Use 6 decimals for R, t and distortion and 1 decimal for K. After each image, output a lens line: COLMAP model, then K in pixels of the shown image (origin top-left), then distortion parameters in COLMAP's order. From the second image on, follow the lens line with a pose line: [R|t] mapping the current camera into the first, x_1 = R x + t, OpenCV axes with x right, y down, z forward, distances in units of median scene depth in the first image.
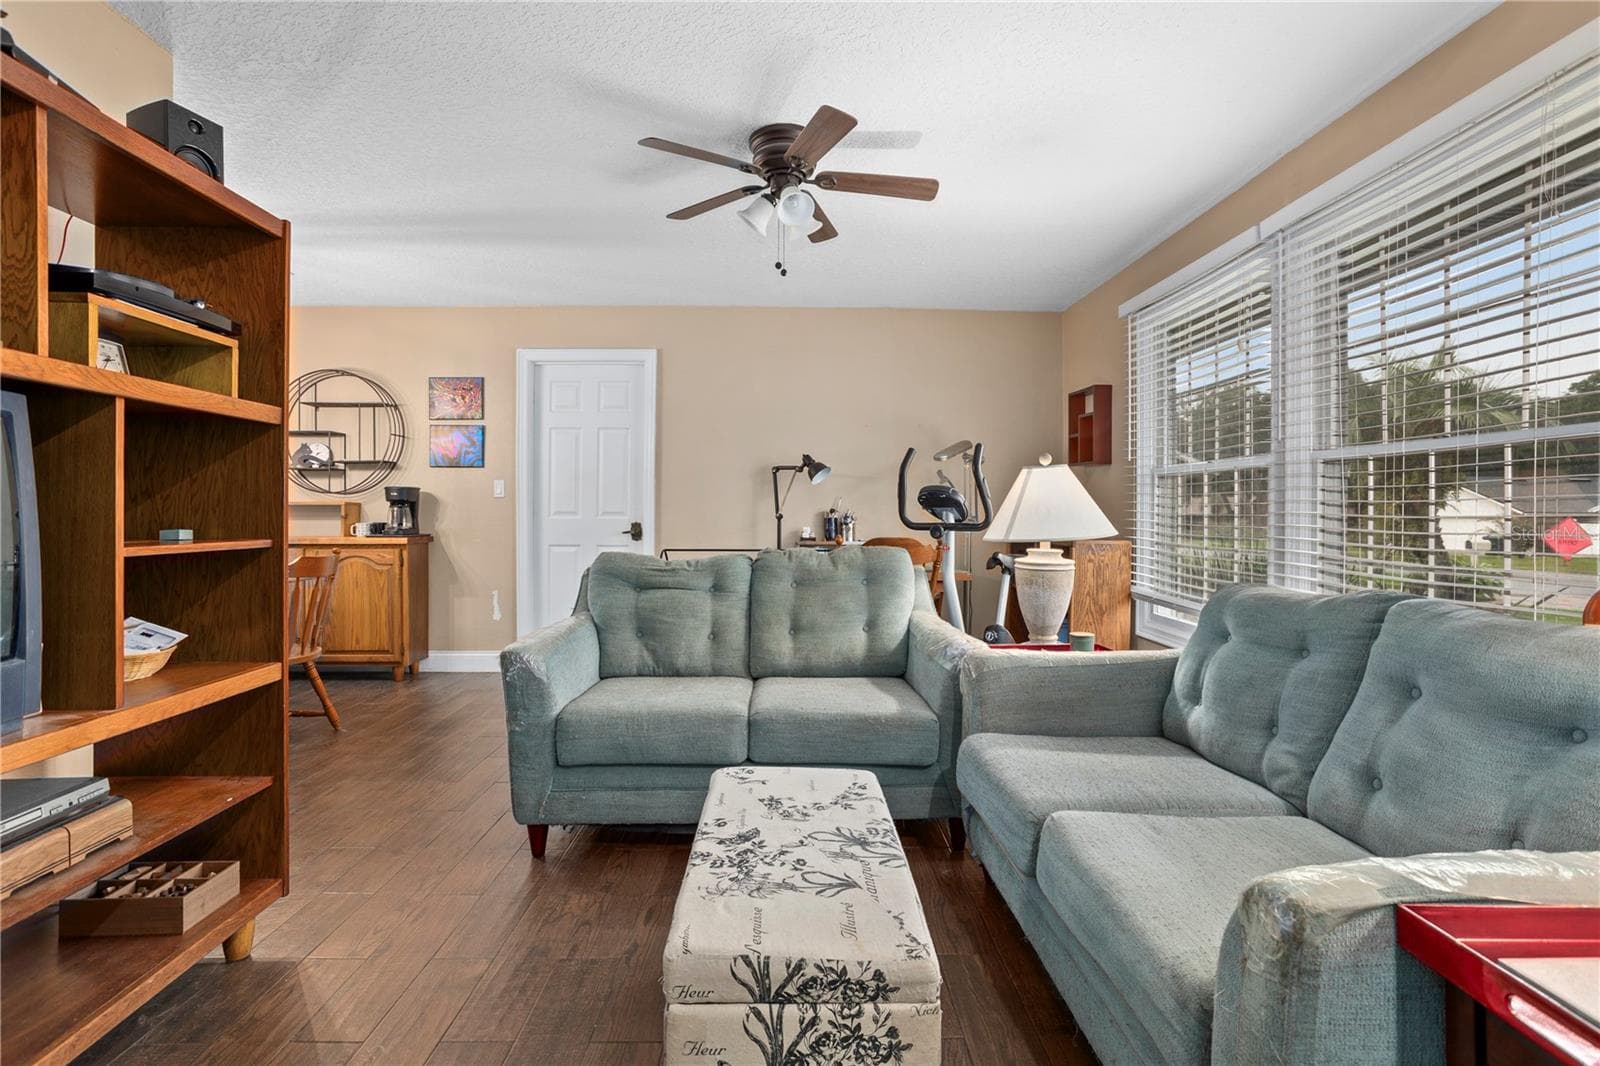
lens RADIAL K [[789.5, 0, 800.0], [0, 789.5, 533.0], [0, 0, 1]] dist [-0.027068, 0.000904]
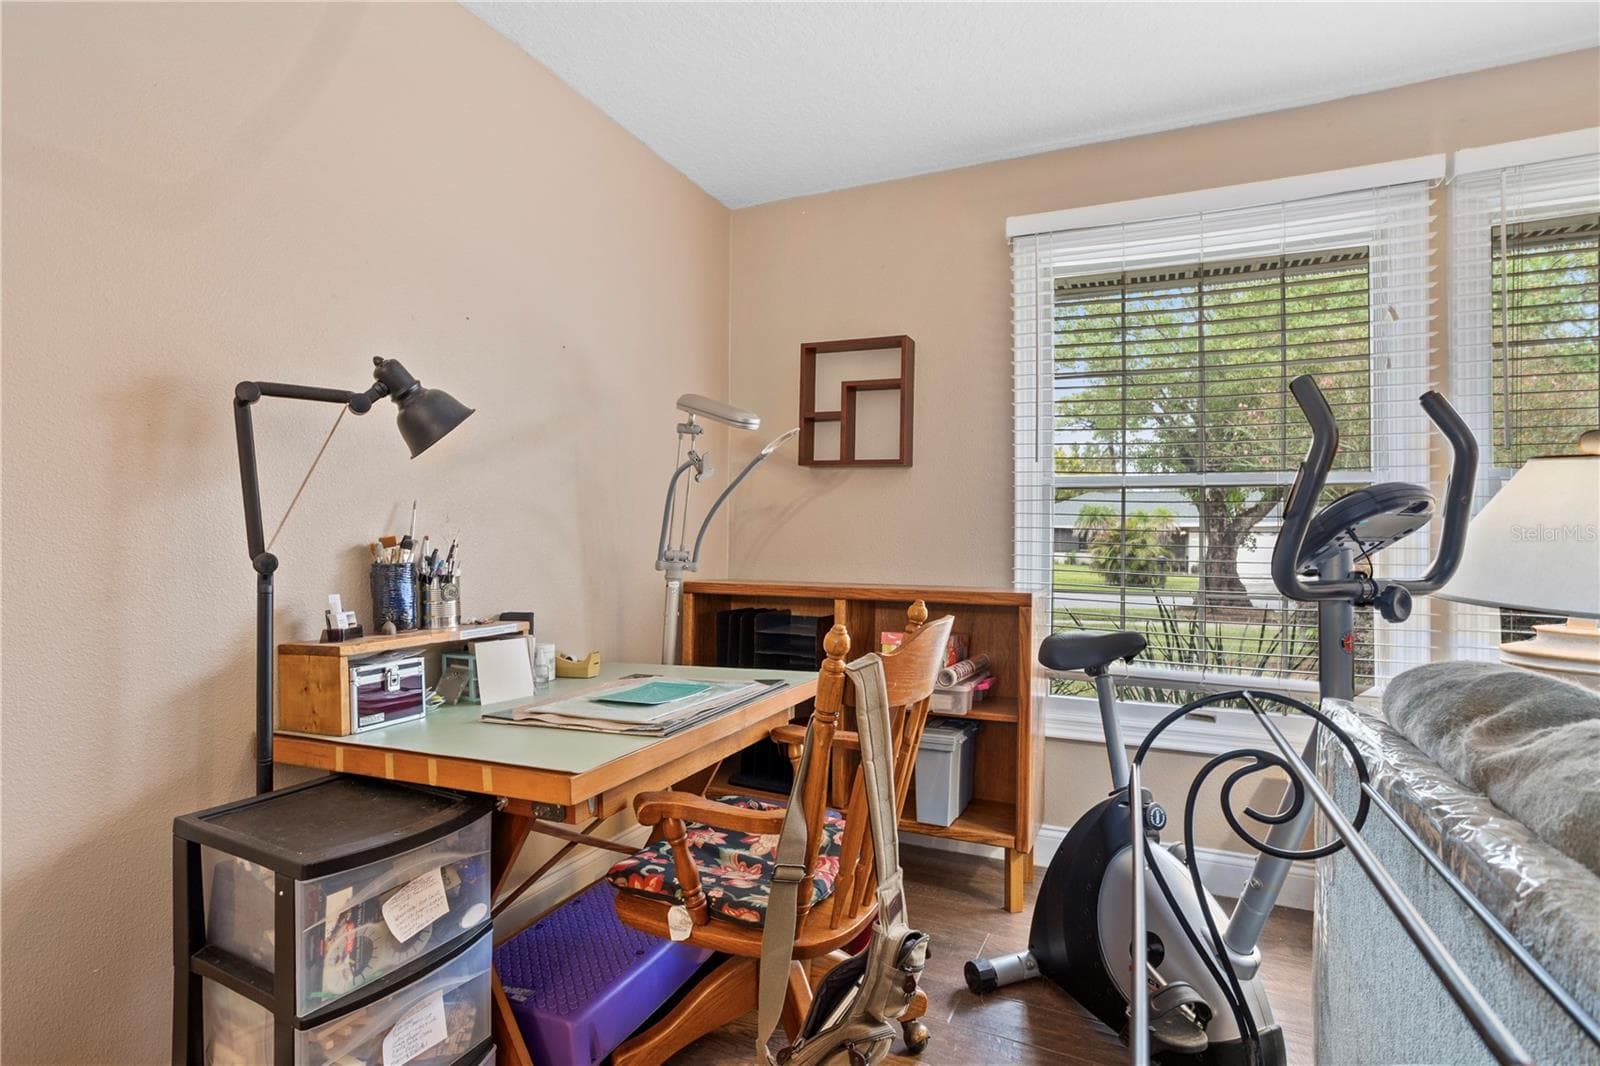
lens RADIAL K [[789.5, 0, 800.0], [0, 789.5, 533.0], [0, 0, 1]] dist [-0.027068, 0.000904]
pose [[0.415584, 0.000167, 0.909555, -0.655254], [0.021375, 0.999722, -0.009950, -0.080597], [-0.909304, 0.023577, 0.415465, 2.353314]]
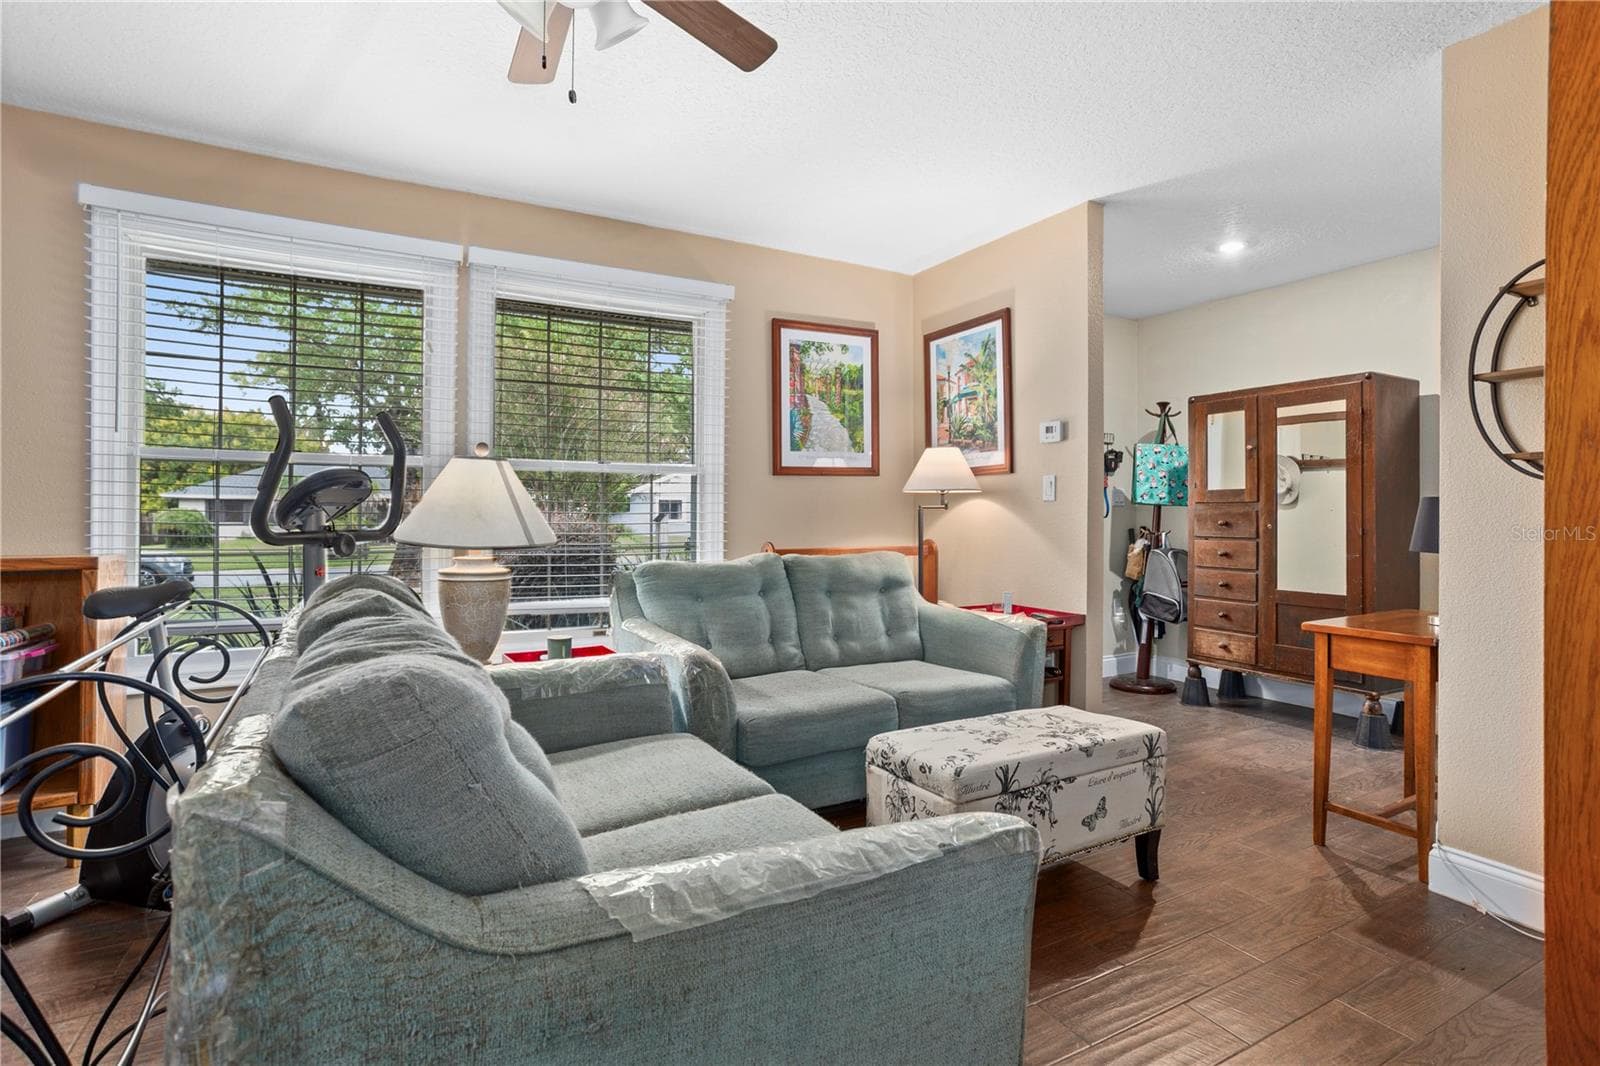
lens RADIAL K [[777.8, 0, 798.8], [0, 777.8, 512.6], [0, 0, 1]] dist [-0.033106, 0.017858]
pose [[-0.479750, -0.007719, 0.877371, -1.107290], [0.015935, 0.999720, 0.017509, -0.066006], [-0.877261, 0.022381, -0.479493, 2.095439]]
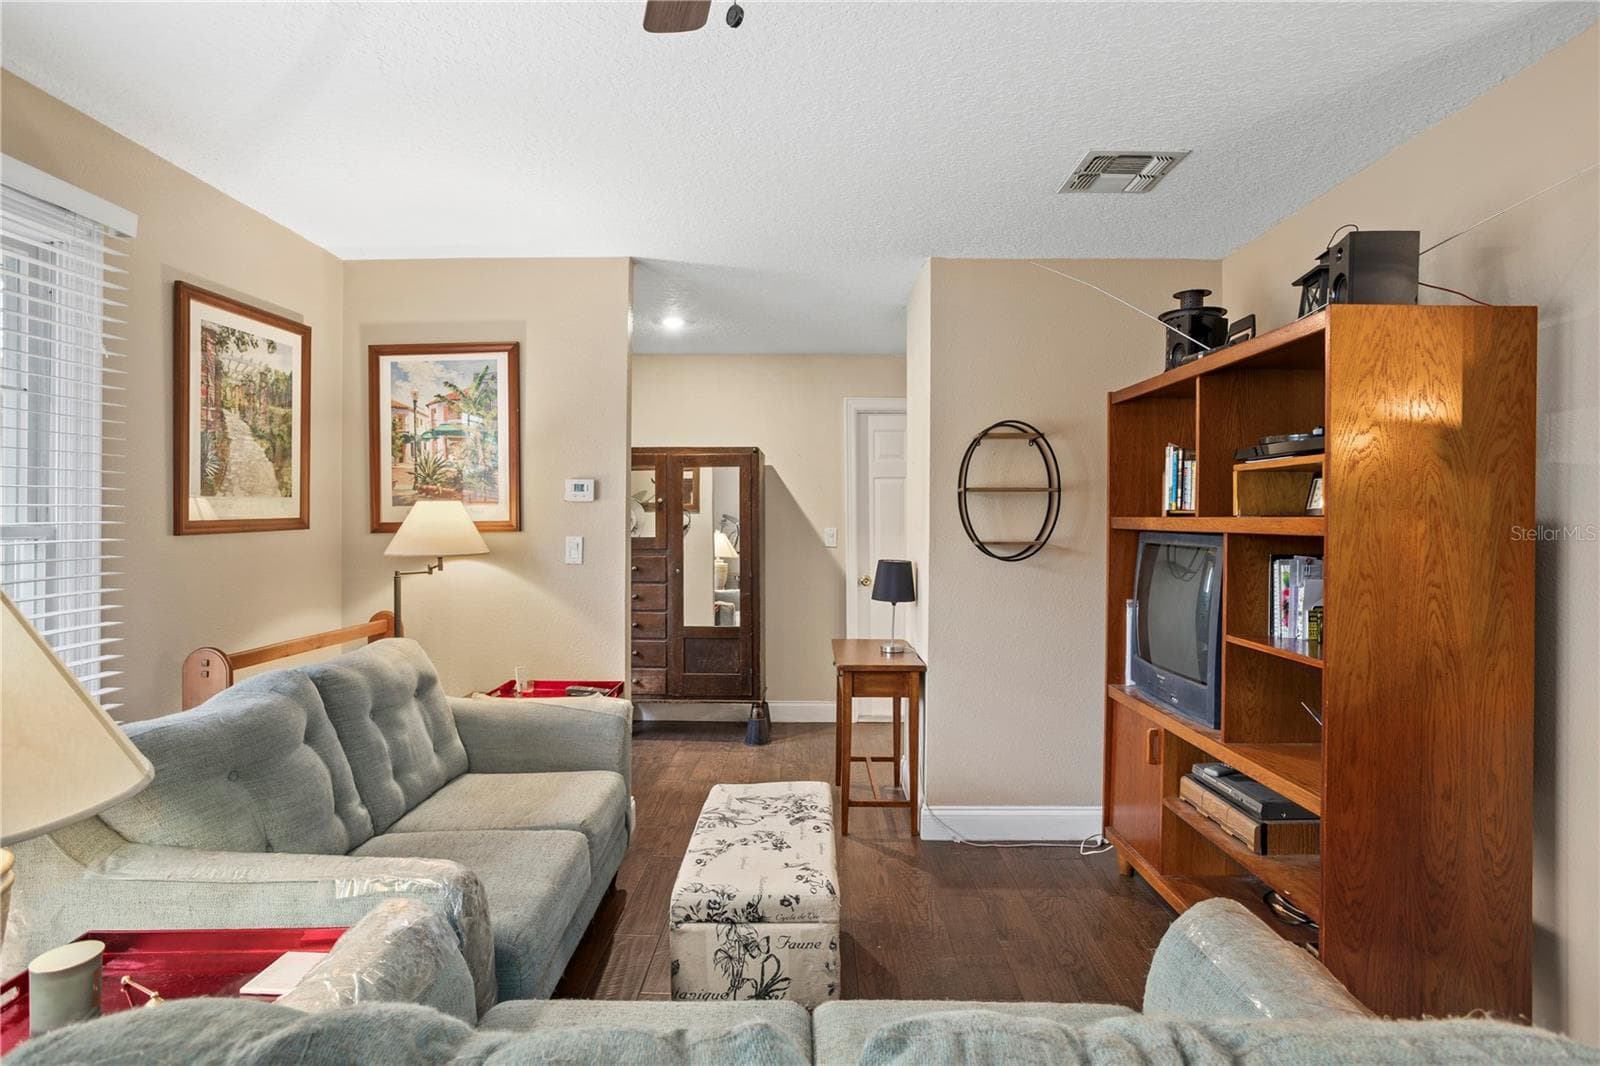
lens RADIAL K [[789.5, 0, 800.0], [0, 789.5, 533.0], [0, 0, 1]] dist [-0.027068, 0.000904]
pose [[-0.999470, -0.008102, 0.031536, -0.114119], [-0.006853, 0.999196, 0.039492, -0.225905], [-0.031831, 0.039255, -0.998722, 2.484172]]
